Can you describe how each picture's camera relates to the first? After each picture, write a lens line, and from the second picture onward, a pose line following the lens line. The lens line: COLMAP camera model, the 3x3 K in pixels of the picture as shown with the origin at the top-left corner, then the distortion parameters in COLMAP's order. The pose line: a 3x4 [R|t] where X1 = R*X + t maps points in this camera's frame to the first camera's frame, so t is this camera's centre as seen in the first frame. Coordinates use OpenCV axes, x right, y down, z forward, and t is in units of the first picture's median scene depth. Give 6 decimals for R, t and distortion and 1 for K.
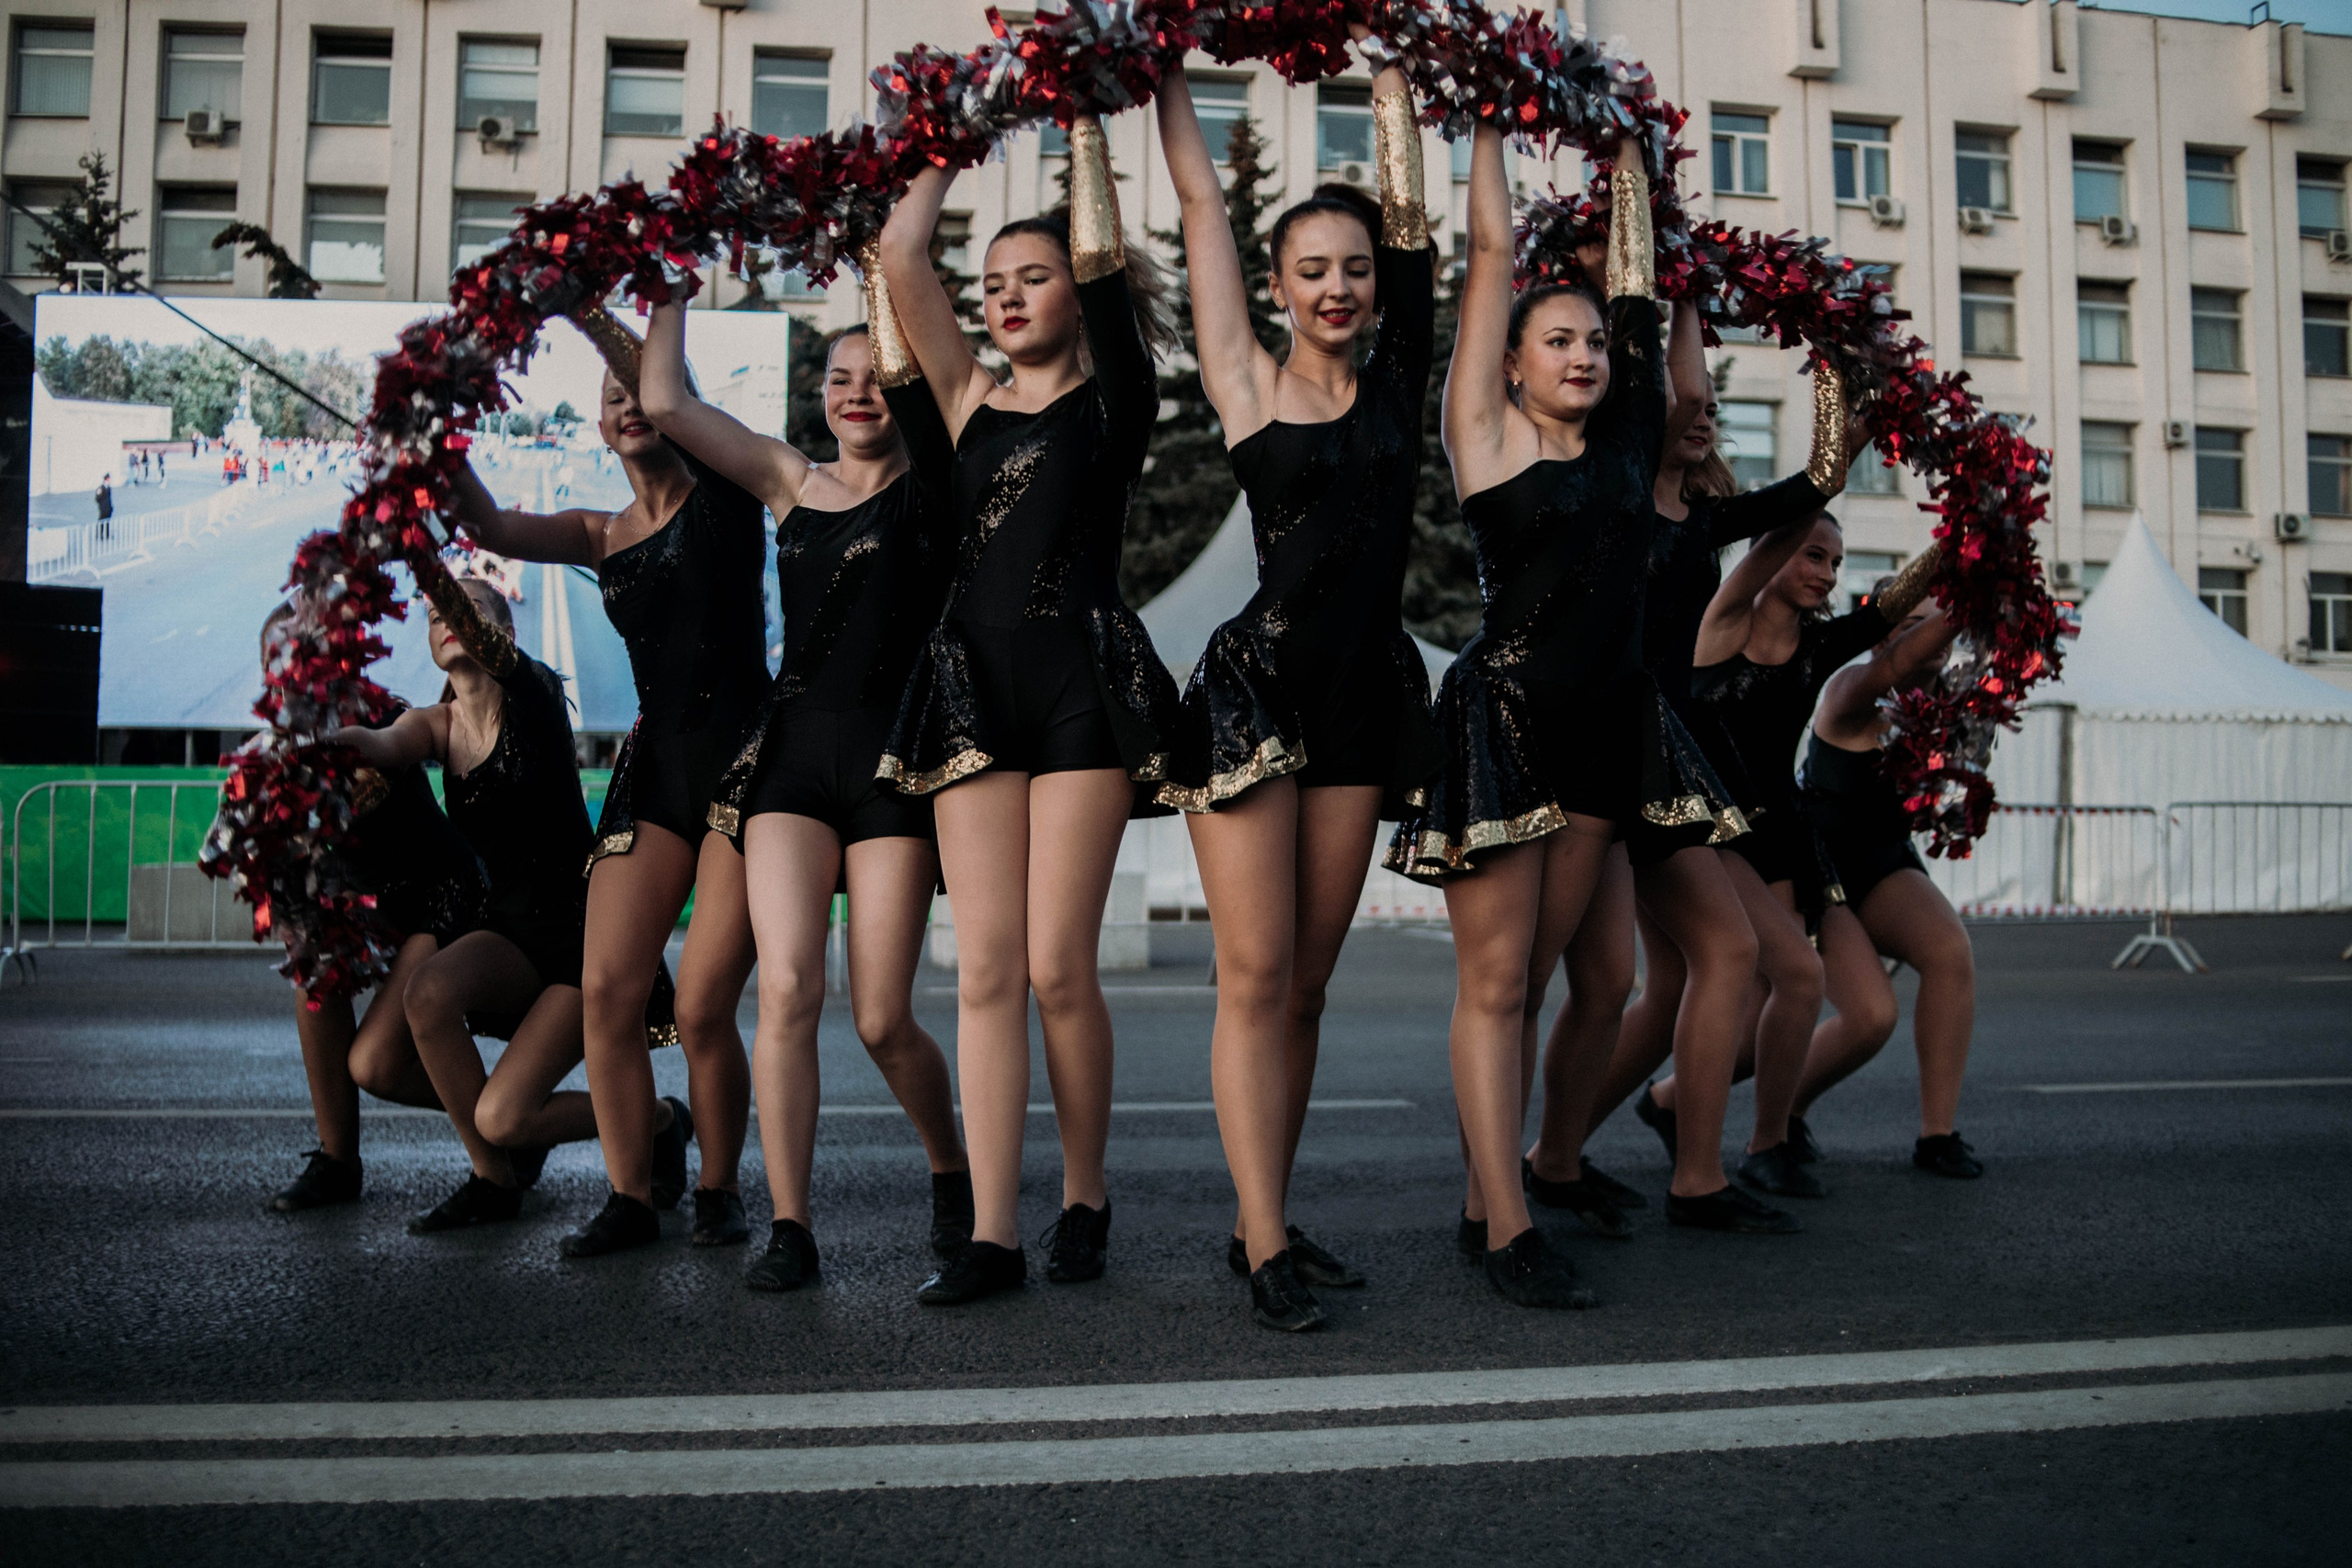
lens RADIAL K [[2299.6, 0, 1177.9], [0, 2299.6, 784.9], [0, 0, 1]] dist [-0.147726, 0.100011]
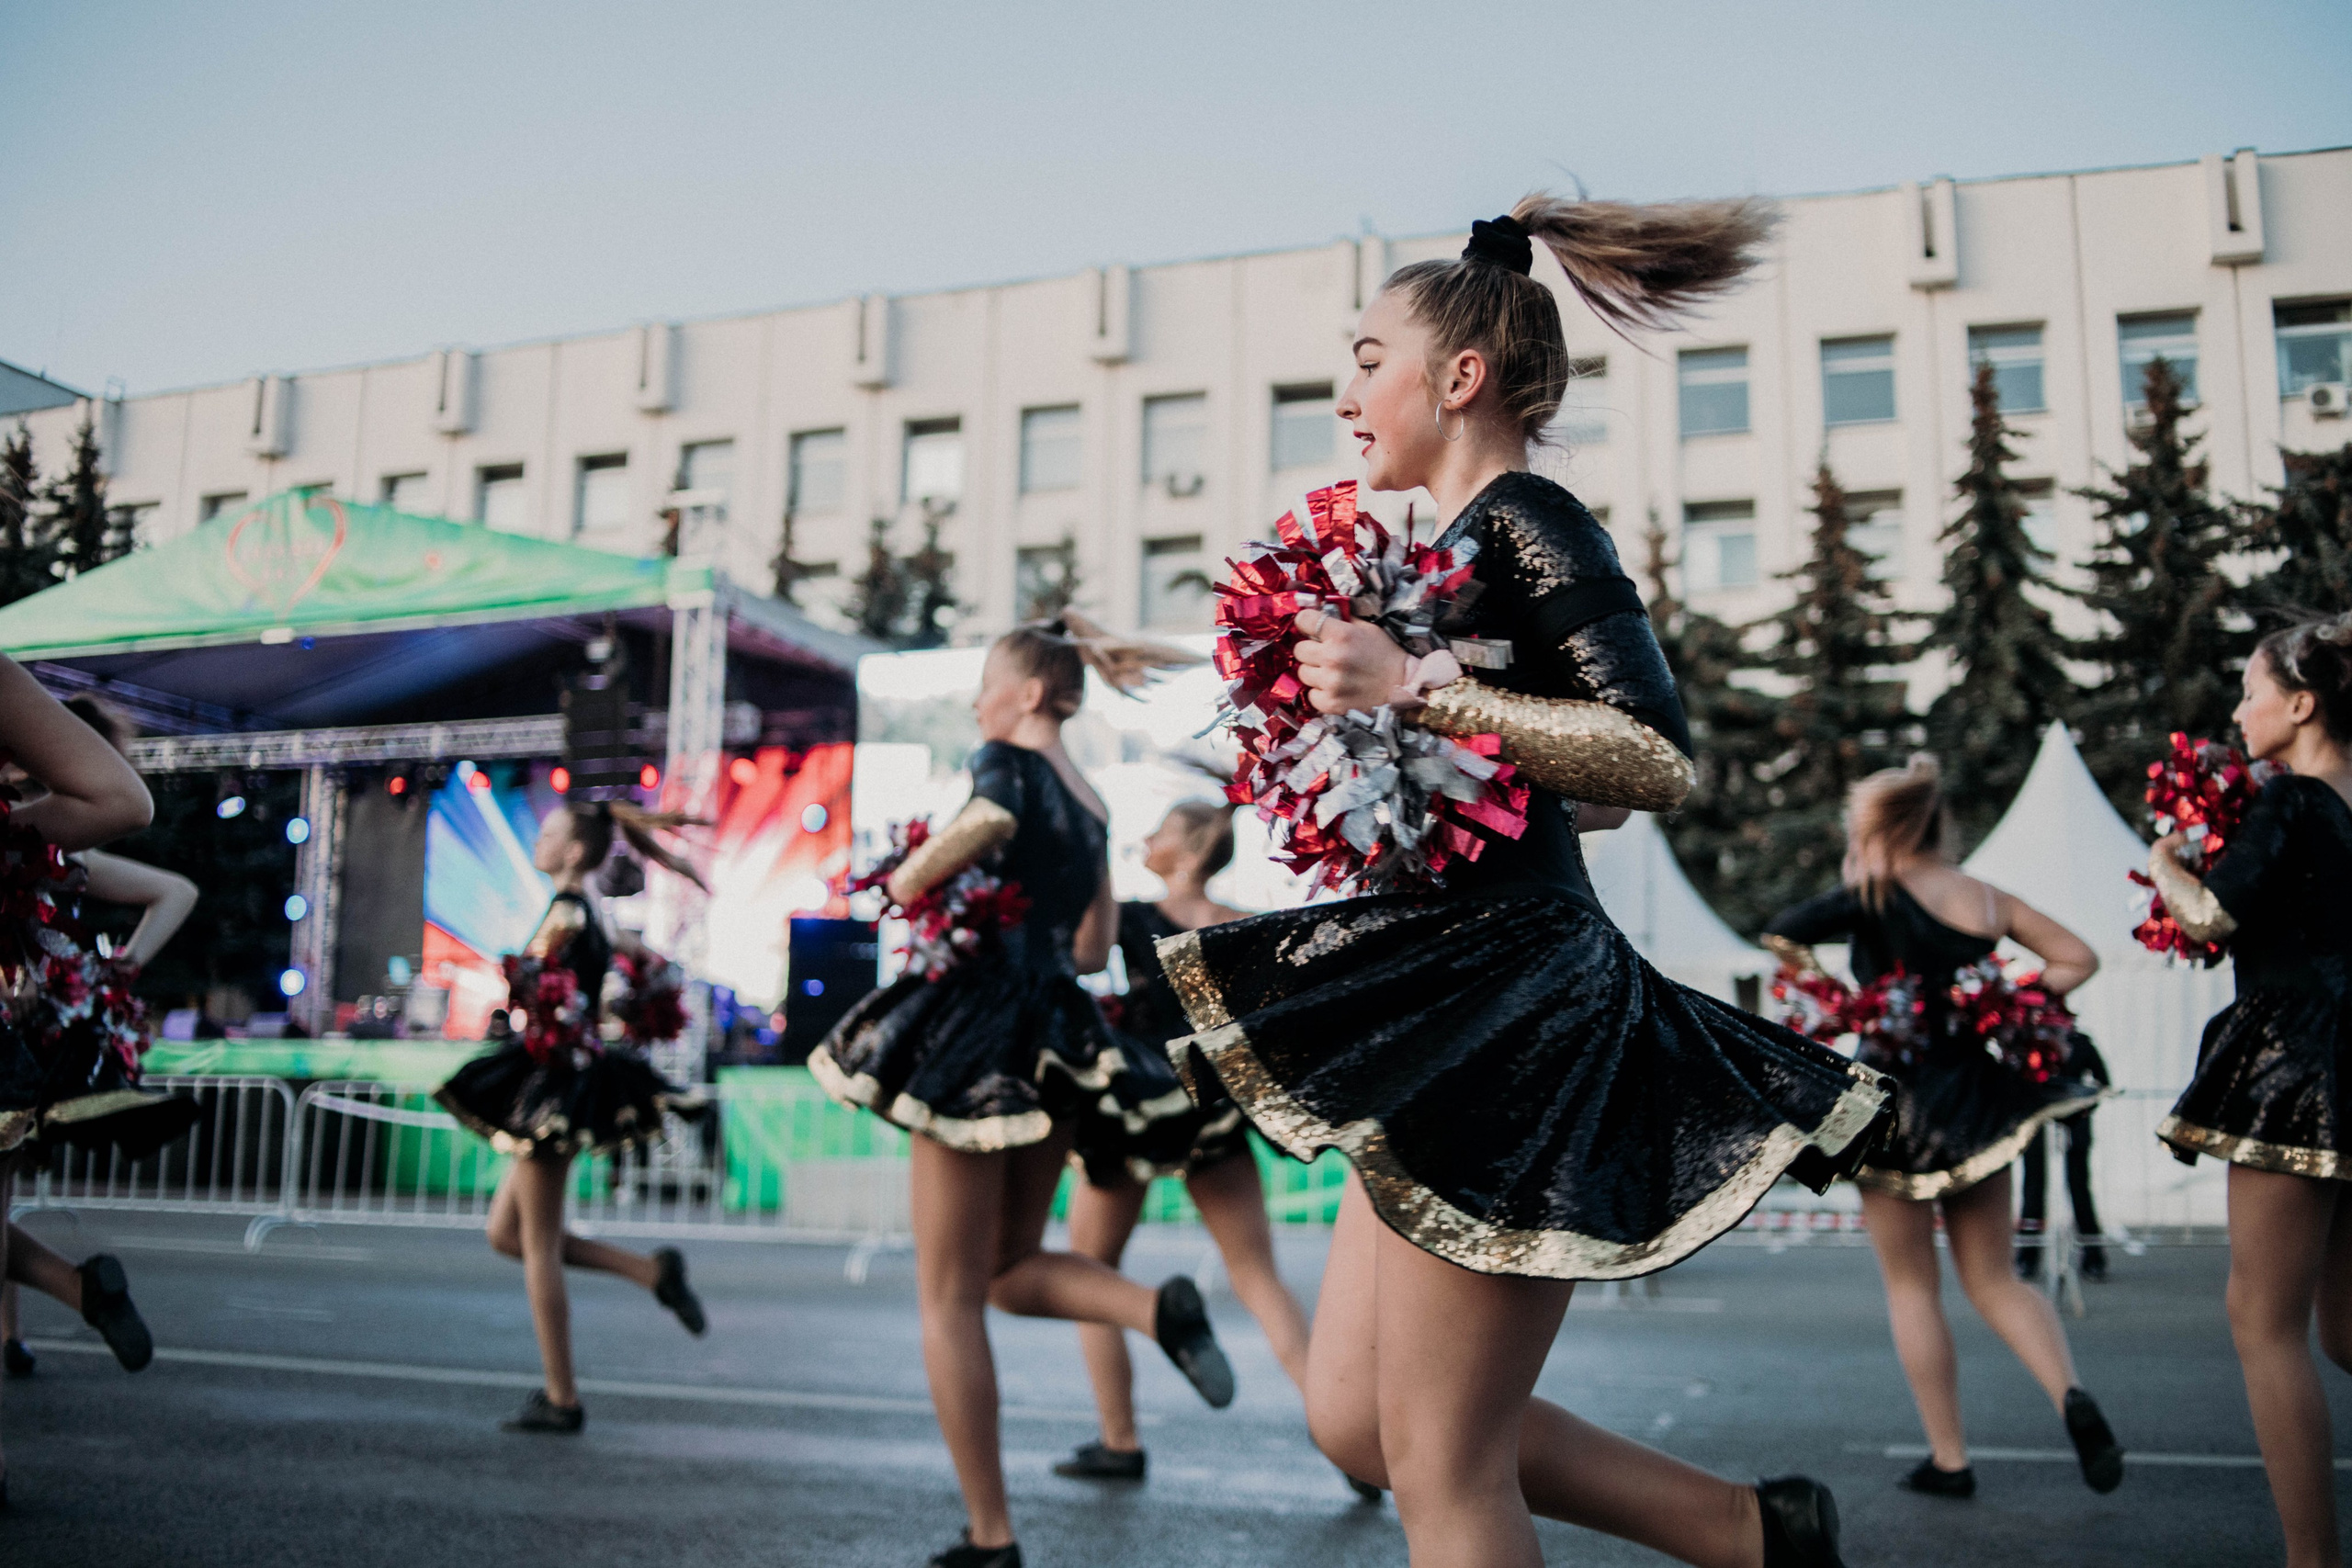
lens RADIAL K [[2321.4, 0, 1169.8], [0, 2321.4, 782.9], [0, 0, 1]] dist [-0.128133, 0.038892]
pose [[0.882810, -0.065367, -0.465160, 0.076704], [0.004742, 0.991460, -0.130326, 0.000523], [0.469706, 0.112847, 0.875581, 0.008644]]
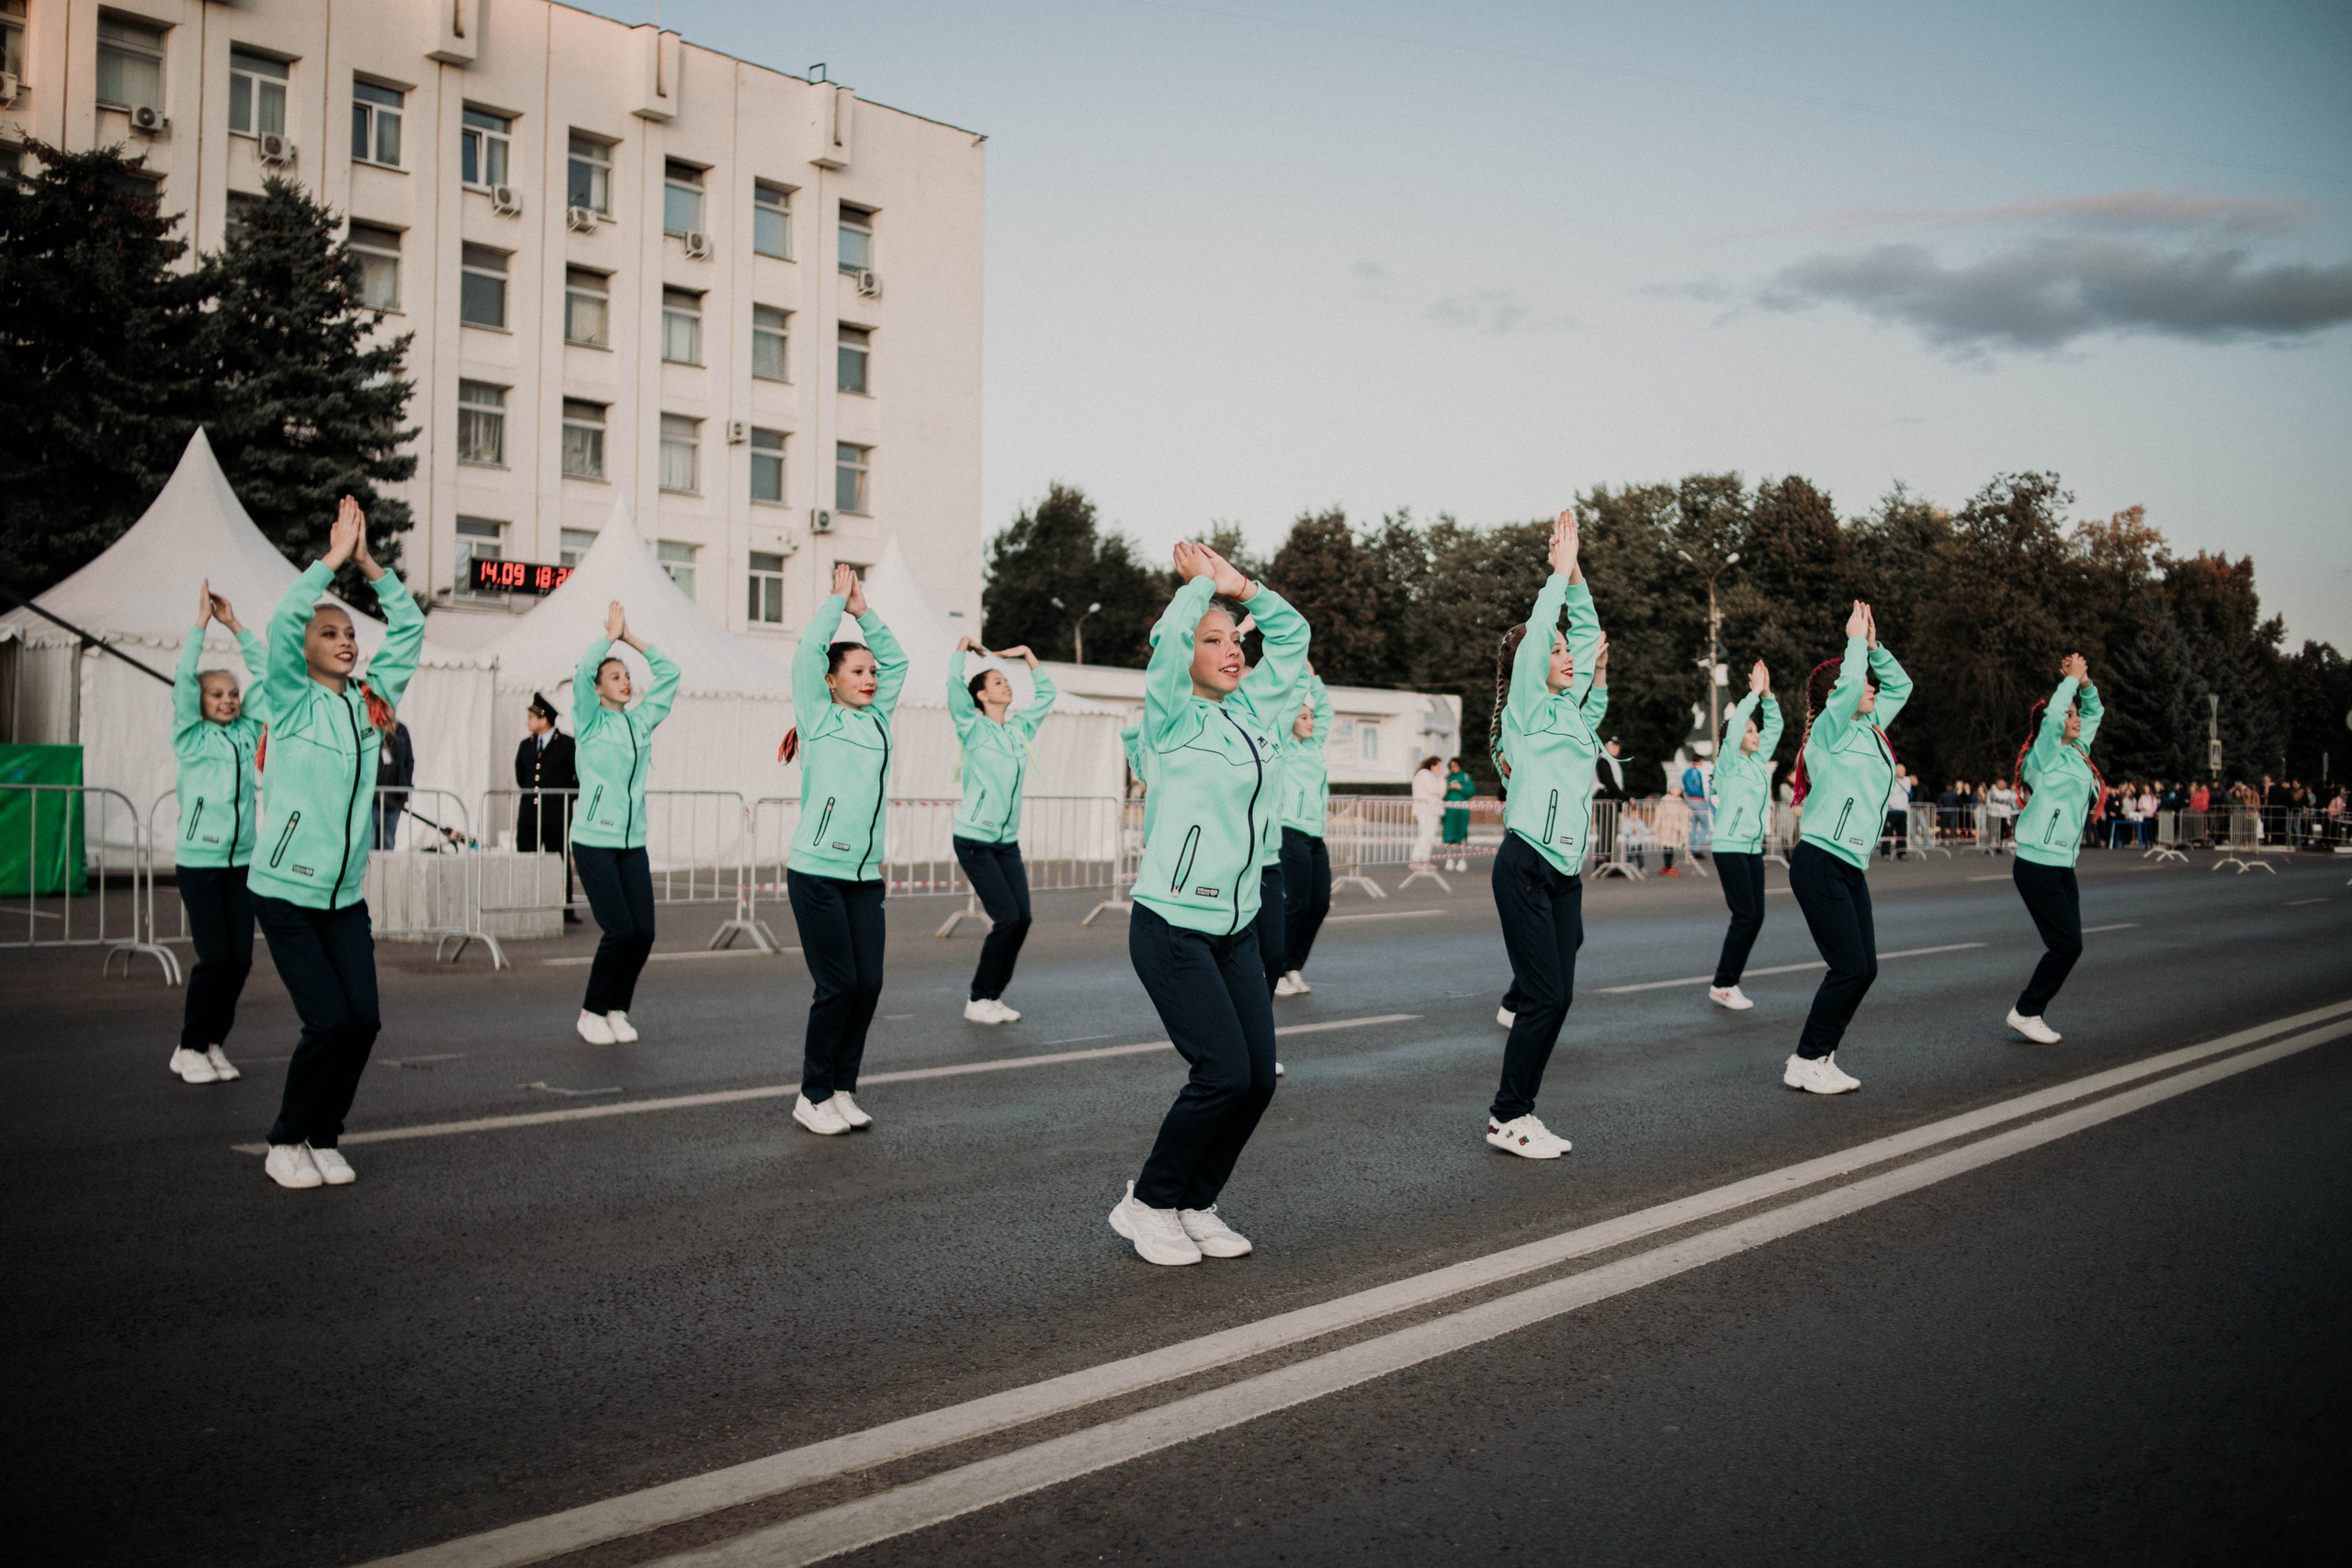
lens RADIAL K [[2296.4, 0, 1176.0], [0, 2296.4, 782.8], [0, 0, 1]] dist [-0.148993, 0.103809]
pose [[0.752648, 0.006923, 0.658387, -0.151465], [-0.026552, 0.999450, 0.019844, -0.008320], [-0.657888, -0.032417, 0.752418, -0.022290]]
